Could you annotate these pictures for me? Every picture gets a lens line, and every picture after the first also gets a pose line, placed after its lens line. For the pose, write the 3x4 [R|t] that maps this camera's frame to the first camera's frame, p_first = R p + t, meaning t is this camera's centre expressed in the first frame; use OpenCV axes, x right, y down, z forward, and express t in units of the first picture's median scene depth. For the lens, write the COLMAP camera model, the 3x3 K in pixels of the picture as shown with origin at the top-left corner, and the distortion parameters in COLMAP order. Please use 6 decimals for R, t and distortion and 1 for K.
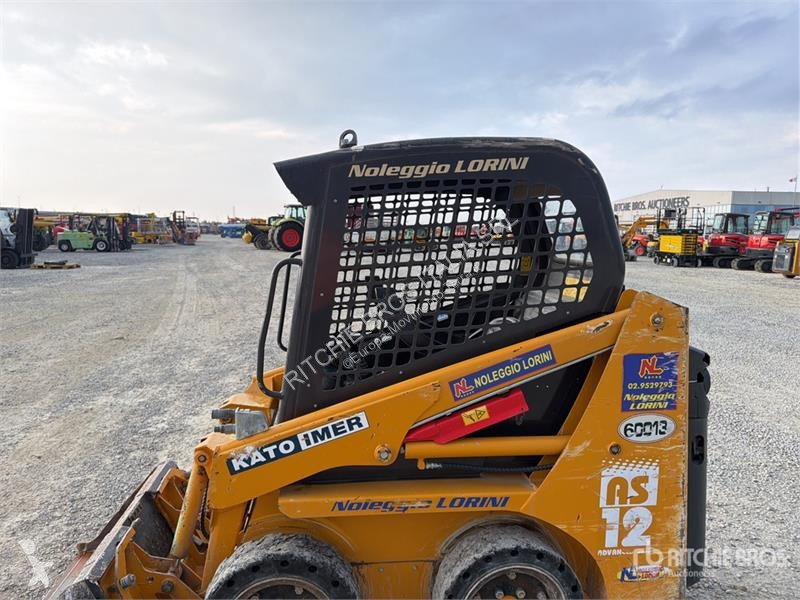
lens RADIAL K [[568.5, 0, 393.4], [0, 568.5, 302.2], [0, 0, 1]] dist [0.034461, -0.039725]
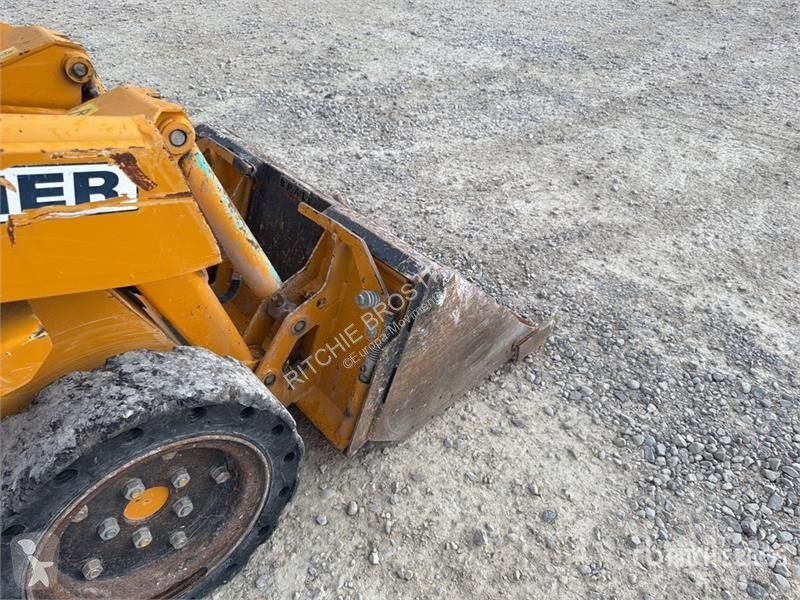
lens RADIAL K [[568.5, 0, 400.2], [0, 568.5, 299.6], [0, 0, 1]] dist [0.034461, -0.039725]
pose [[-0.809925, 0.404052, -0.425162, -0.119058], [-0.041958, 0.683104, 0.729115, -0.006399], [0.585030, 0.608368, -0.536310, 0.756881]]
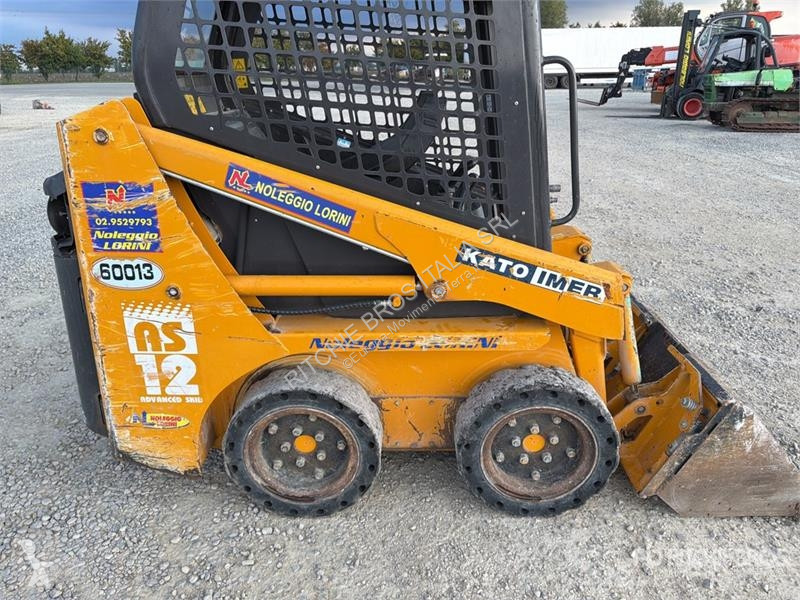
lens RADIAL K [[568.5, 0, 401.6], [0, 568.5, 301.4], [0, 0, 1]] dist [0.034461, -0.039725]
pose [[-0.994005, -0.035882, 0.103279, -0.040547], [0.020496, 0.866716, 0.498381, -0.109228], [-0.107397, 0.497510, -0.860784, 0.971304]]
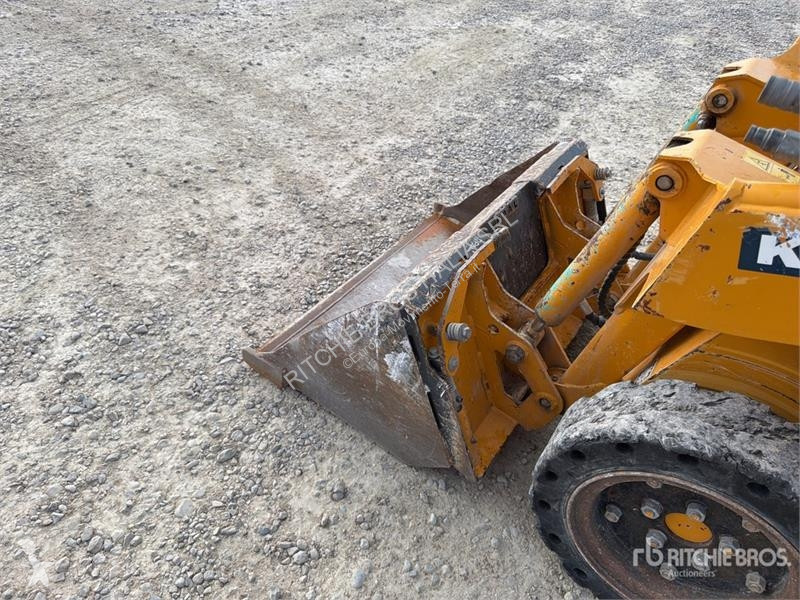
lens RADIAL K [[568.5, 0, 398.5], [0, 568.5, 301.4], [0, 0, 1]] dist [0.034461, -0.039725]
pose [[0.758925, 0.474572, -0.445887, -0.114365], [-0.160746, 0.800082, 0.577953, 0.057688], [0.631026, -0.366949, 0.683487, 0.246326]]
